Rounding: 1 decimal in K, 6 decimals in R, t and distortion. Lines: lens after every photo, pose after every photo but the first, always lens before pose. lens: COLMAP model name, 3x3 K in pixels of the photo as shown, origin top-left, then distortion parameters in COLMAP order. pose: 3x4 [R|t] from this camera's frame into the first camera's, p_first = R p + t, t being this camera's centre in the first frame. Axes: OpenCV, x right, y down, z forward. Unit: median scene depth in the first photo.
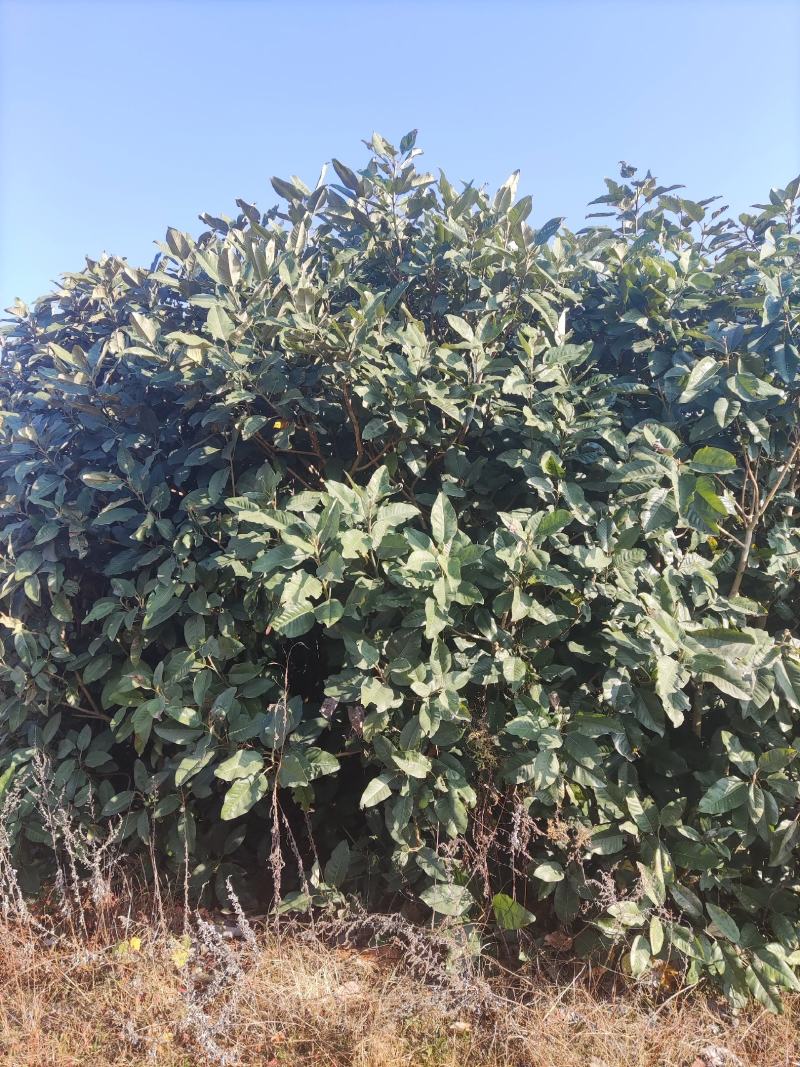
lens RADIAL K [[752.9, 0, 387.8], [0, 752.9, 529.8], [0, 0, 1]] dist [0.081994, -0.121459]
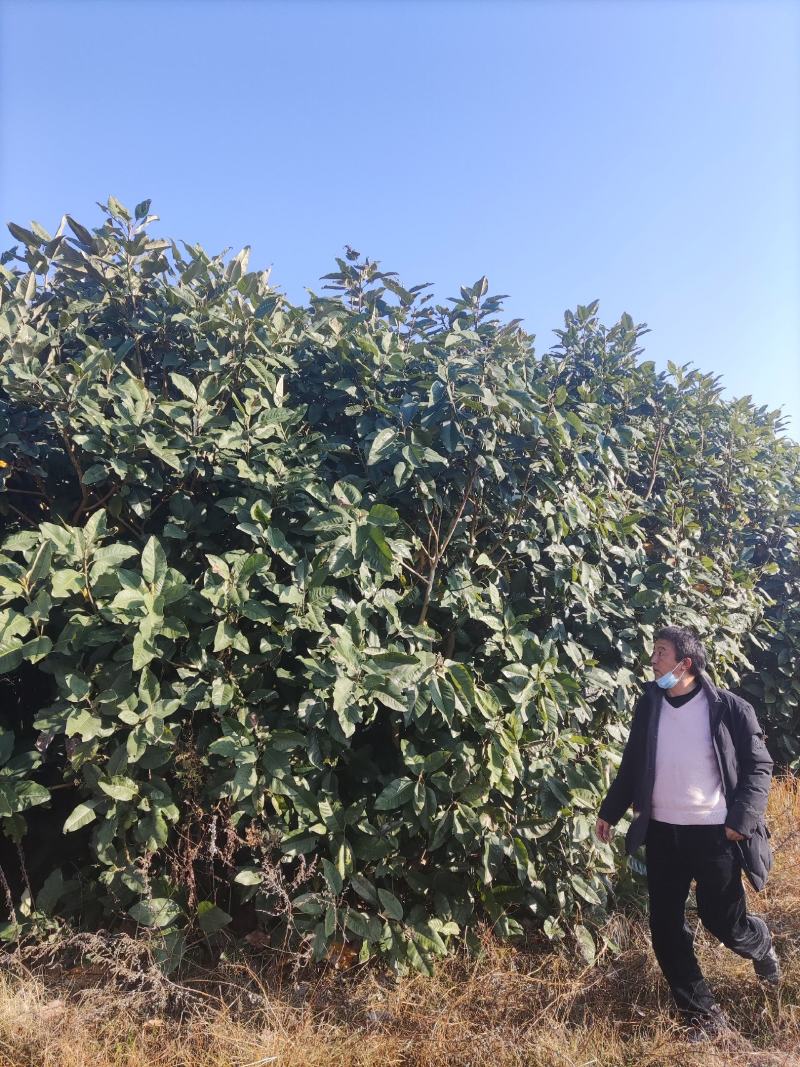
lens RADIAL K [[752.9, 0, 387.8], [0, 752.9, 529.8], [0, 0, 1]] dist [0.081994, -0.121459]
pose [[0.963643, 0.018949, 0.266521, 0.098860], [-0.009382, 0.999267, -0.037125, -0.019697], [-0.267029, 0.033275, 0.963114, -0.147773]]
